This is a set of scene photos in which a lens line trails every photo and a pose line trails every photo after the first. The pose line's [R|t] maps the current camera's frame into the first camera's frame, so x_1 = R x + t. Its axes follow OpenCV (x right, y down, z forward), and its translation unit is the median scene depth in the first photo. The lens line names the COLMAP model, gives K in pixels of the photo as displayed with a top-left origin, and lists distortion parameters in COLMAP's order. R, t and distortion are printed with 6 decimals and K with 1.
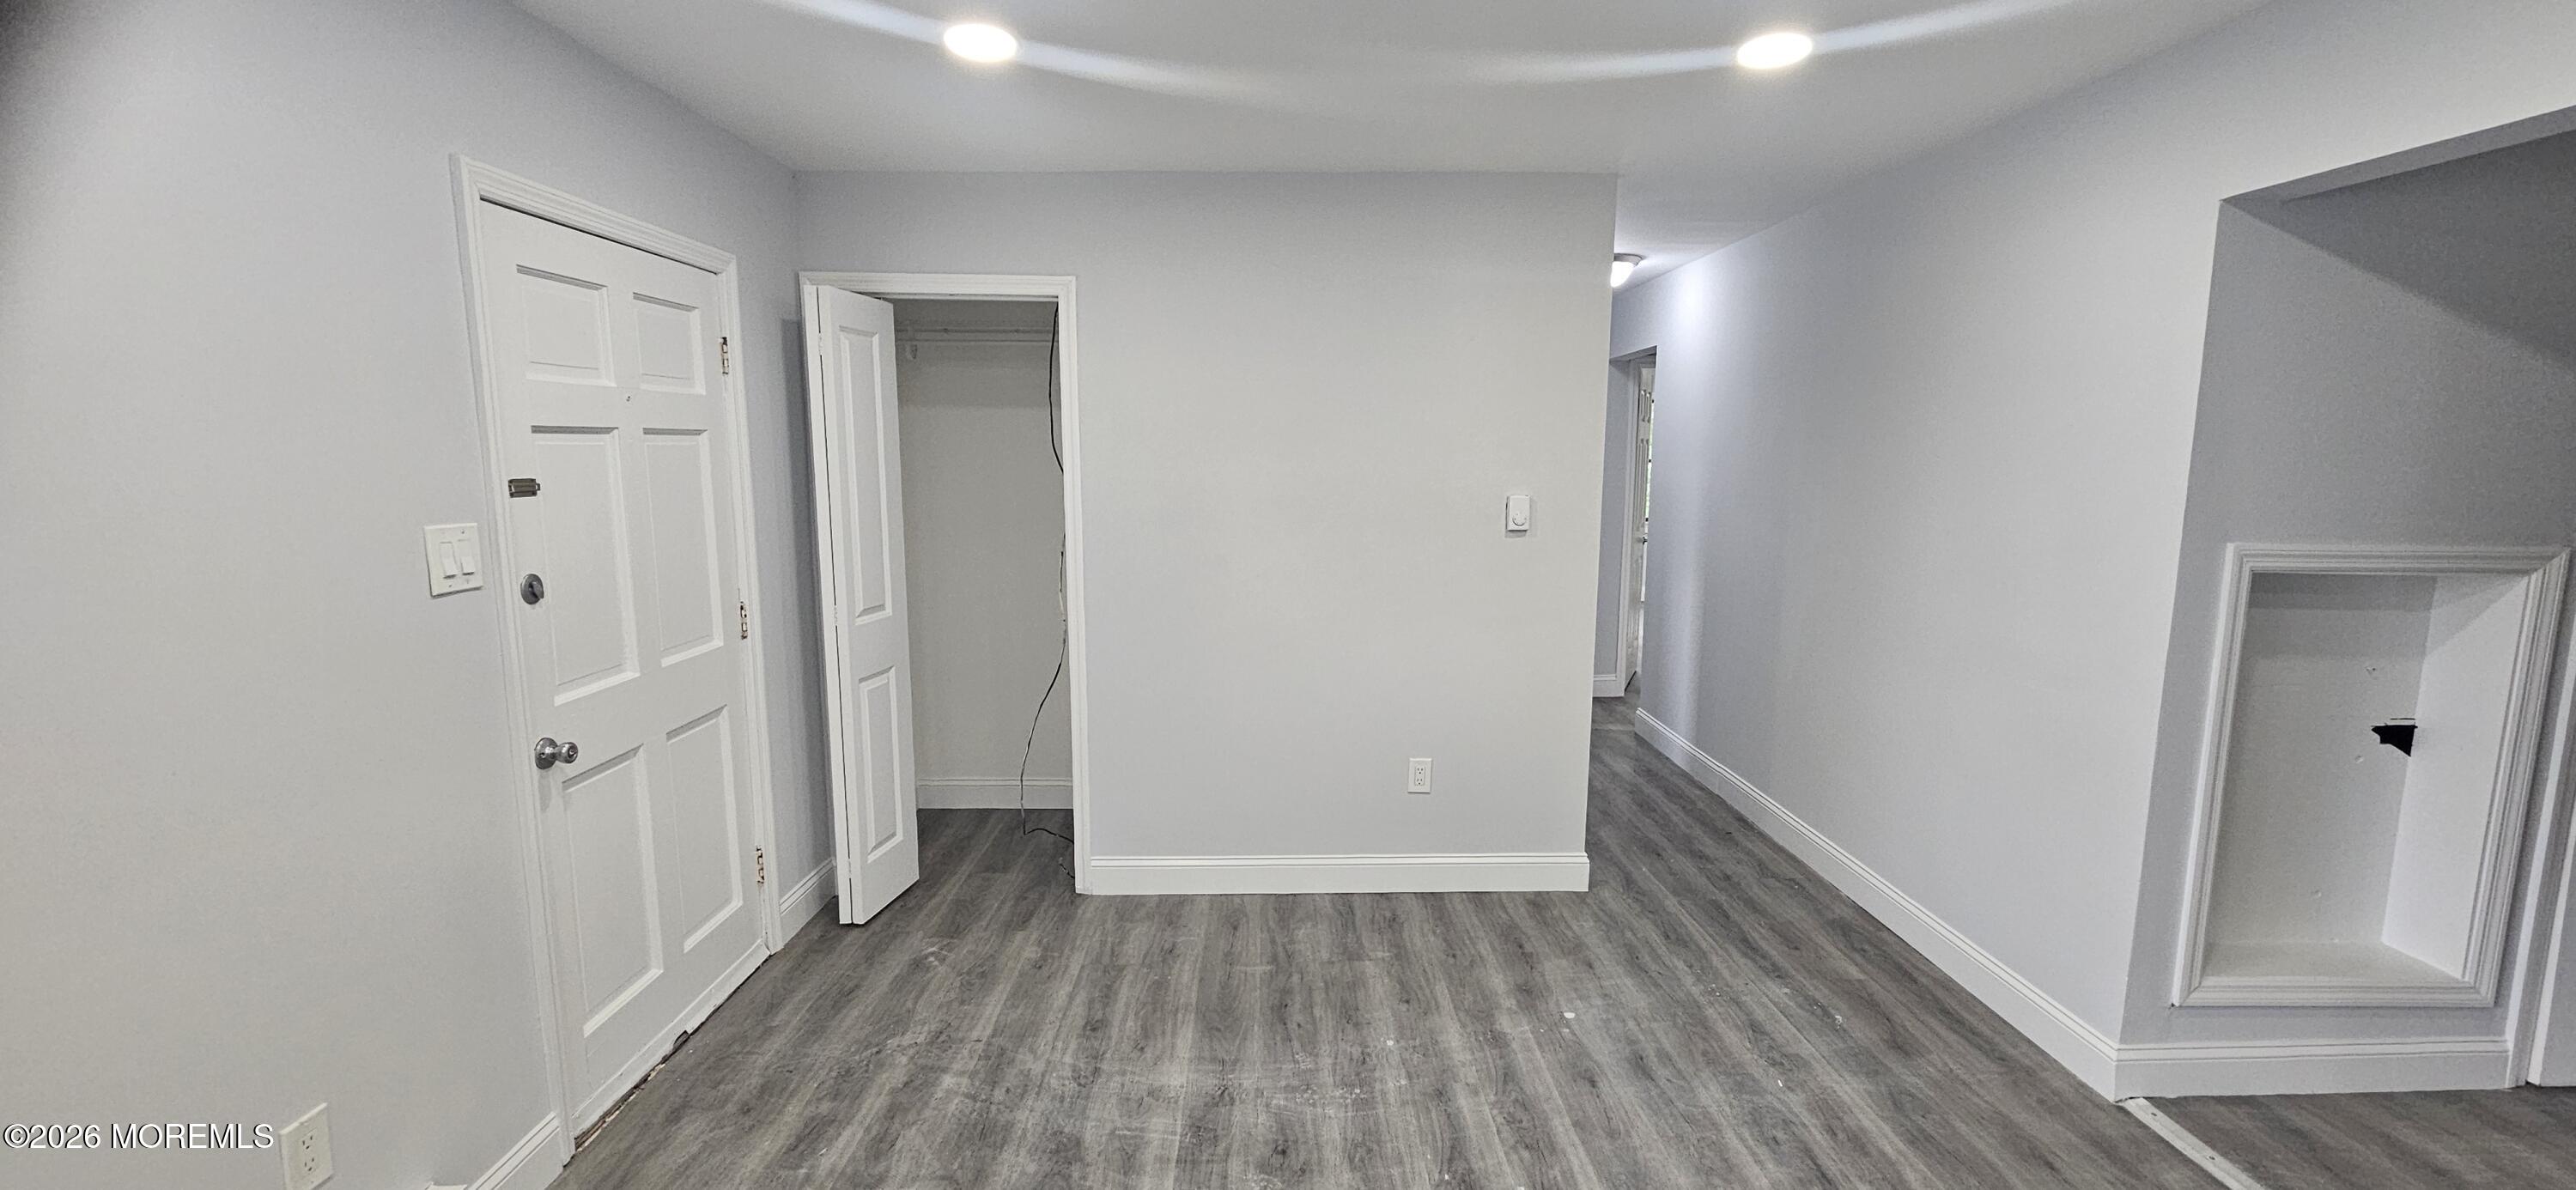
lens RADIAL K [[1062.8, 0, 1297.0], [0, 1062.8, 603.6], [0, 0, 1]] dist [-0.001656, 0.001981]
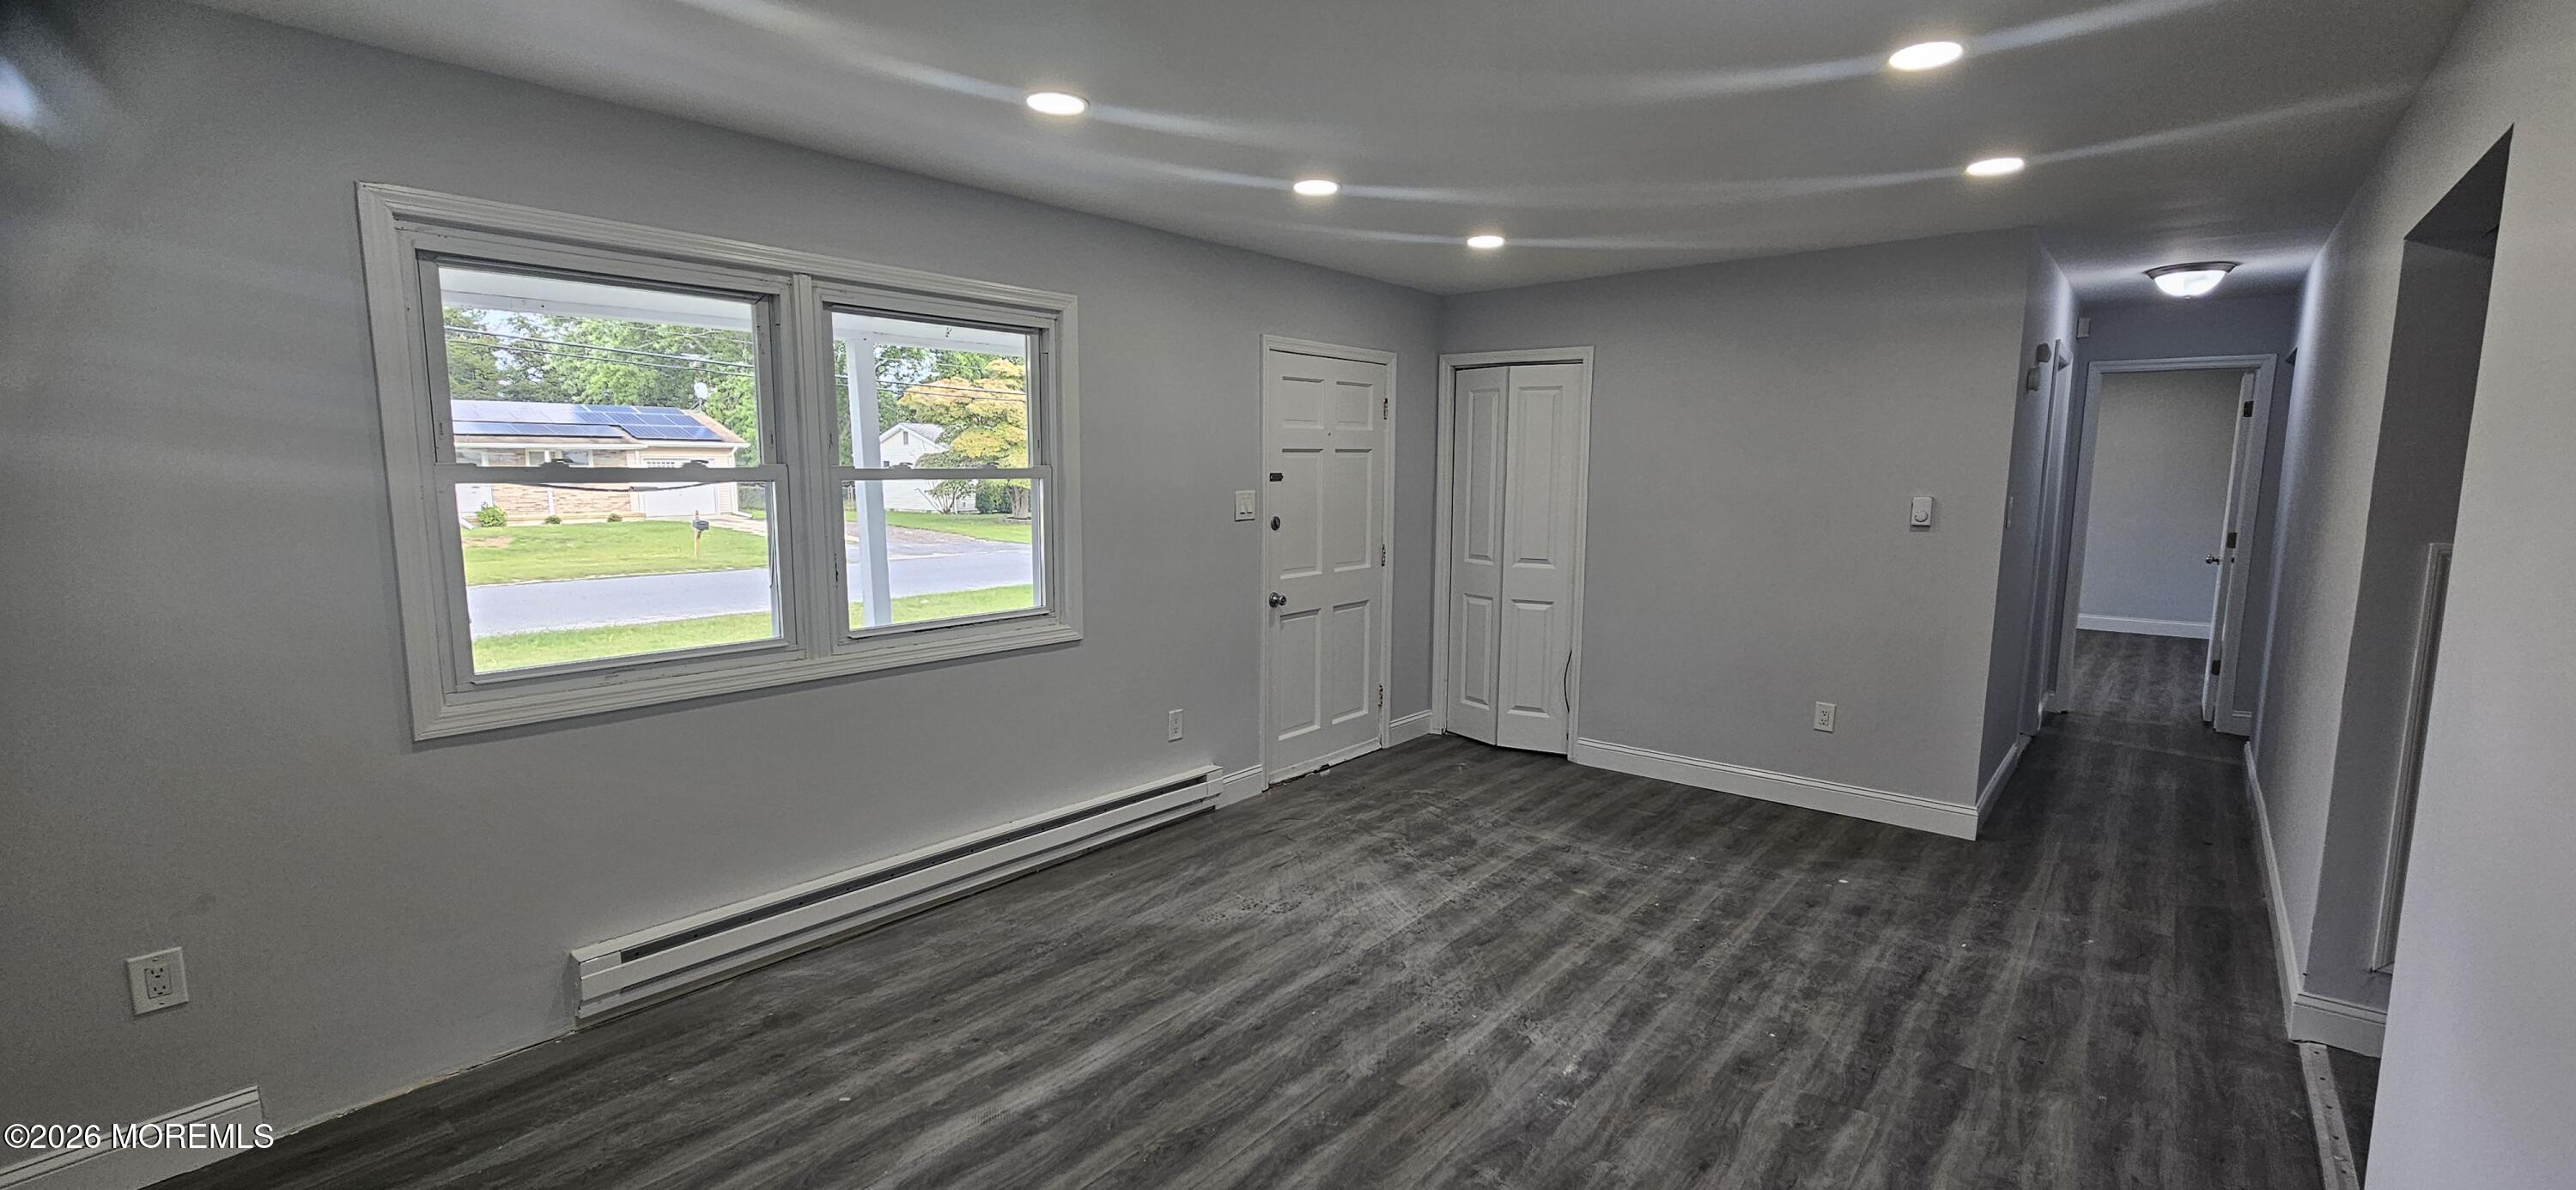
lens RADIAL K [[1062.8, 0, 1295.5], [0, 1062.8, 596.6], [0, 0, 1]] dist [-0.001656, 0.001981]
pose [[0.753145, 0.083862, -0.652488, 0.627931], [-0.096212, 0.995218, 0.016858, 0.079890], [0.650781, 0.050080, 0.757612, -0.521663]]
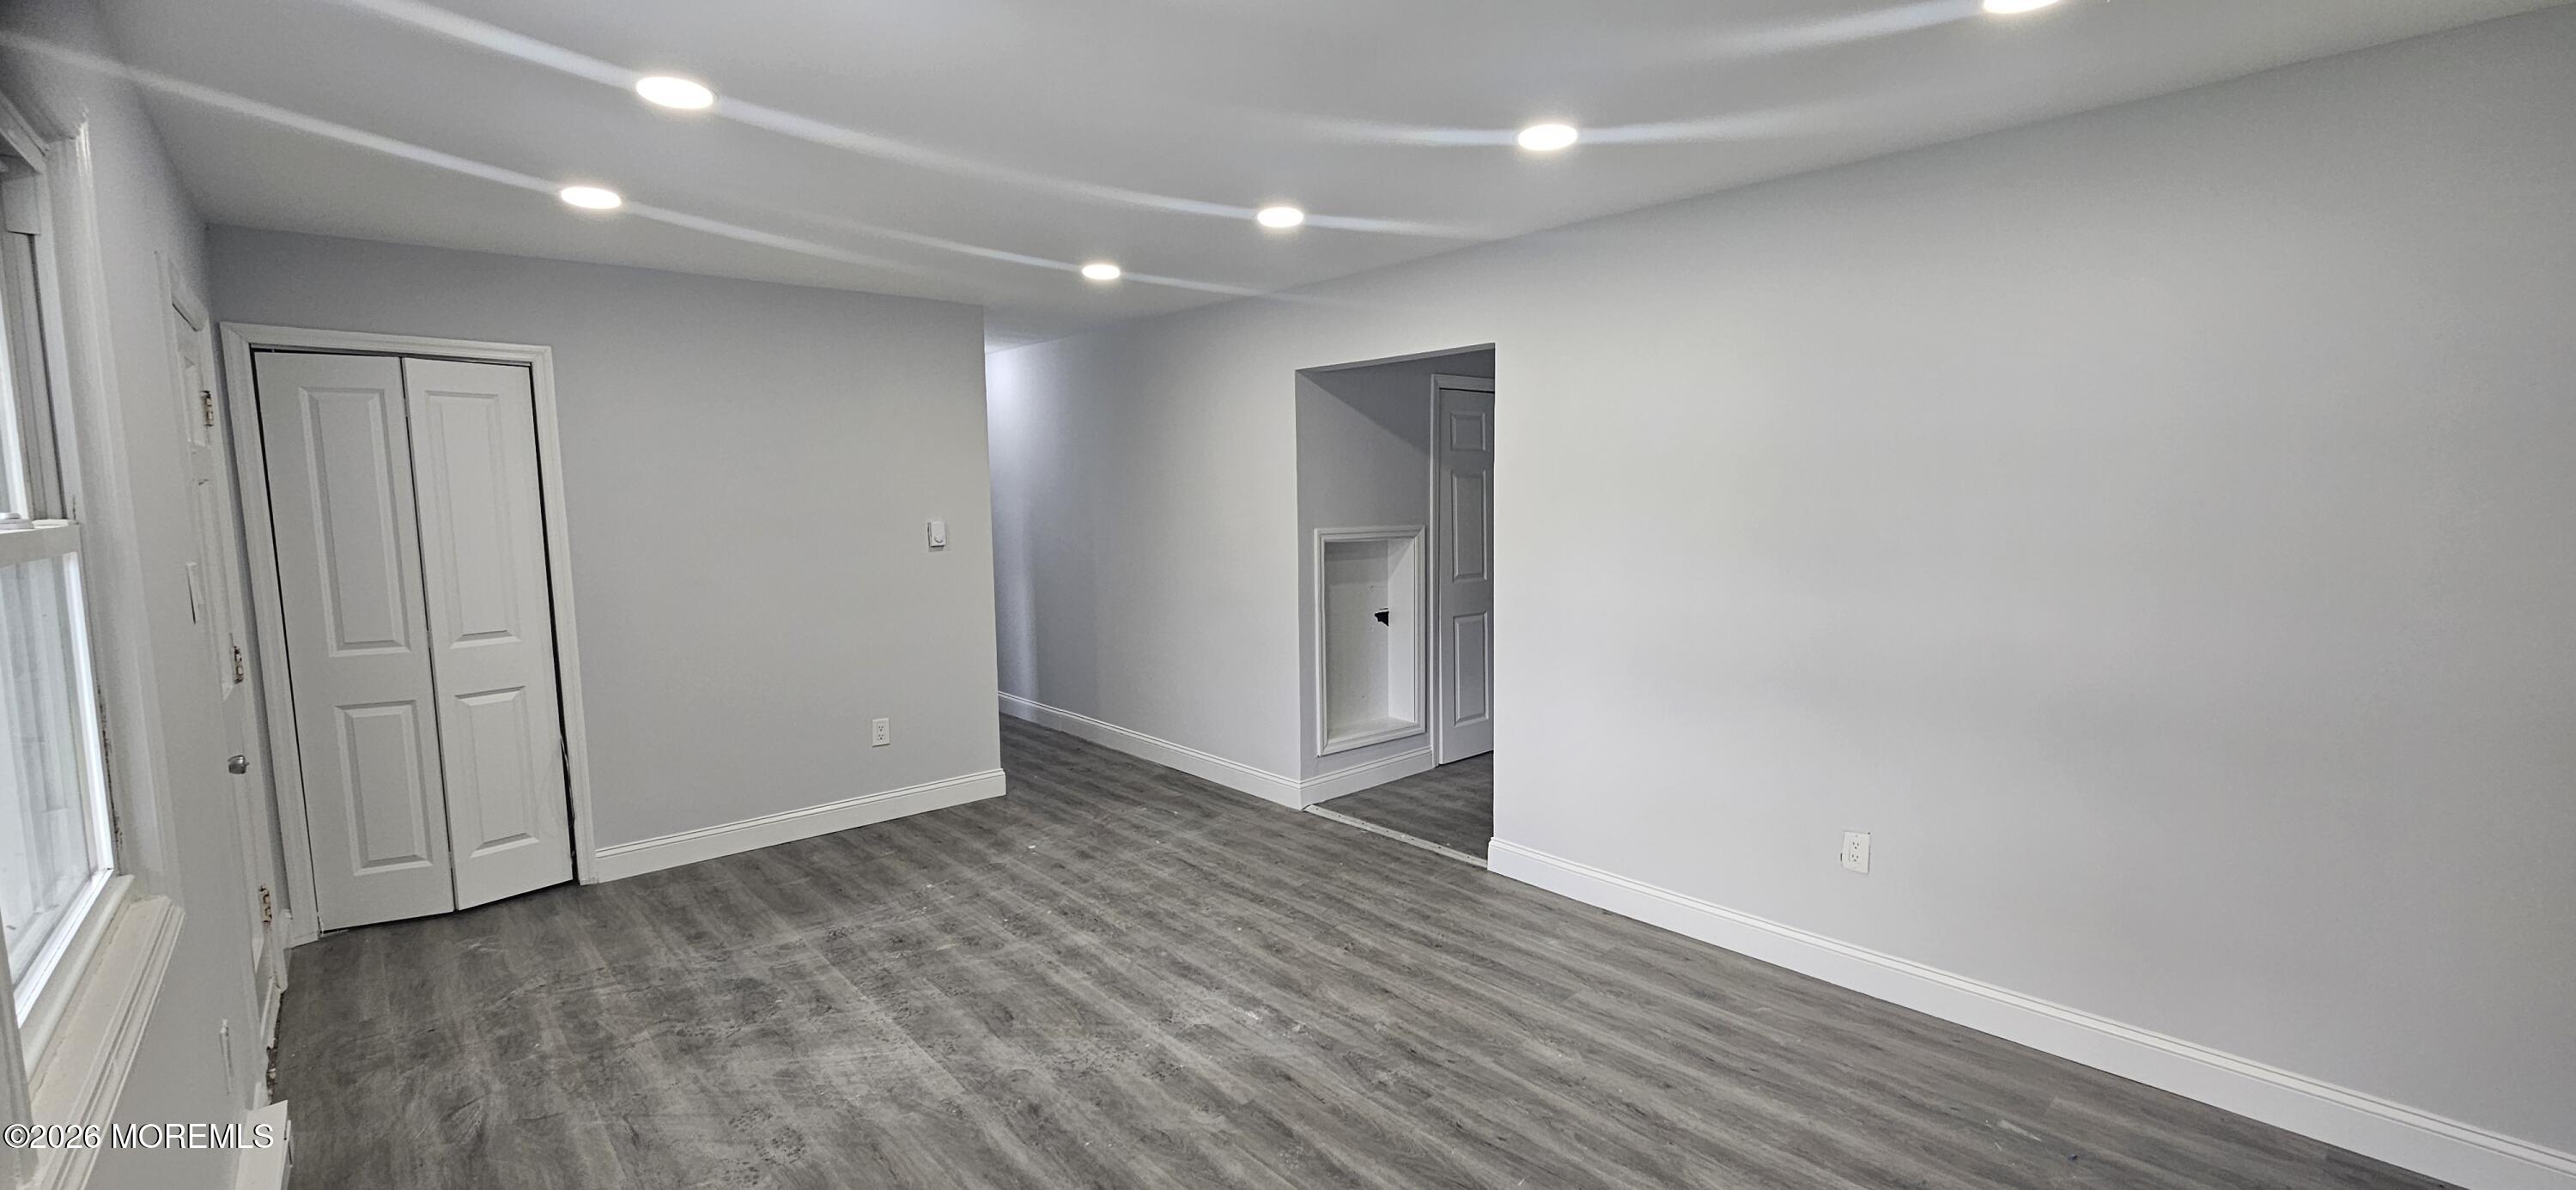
lens RADIAL K [[1062.8, 0, 1299.4], [0, 1062.8, 602.6], [0, 0, 1]] dist [-0.001656, 0.001981]
pose [[0.759367, -0.081763, 0.645505, -0.462452], [0.105820, 0.994384, 0.001468, 0.072986], [-0.642000, 0.067193, 0.763755, -0.516862]]
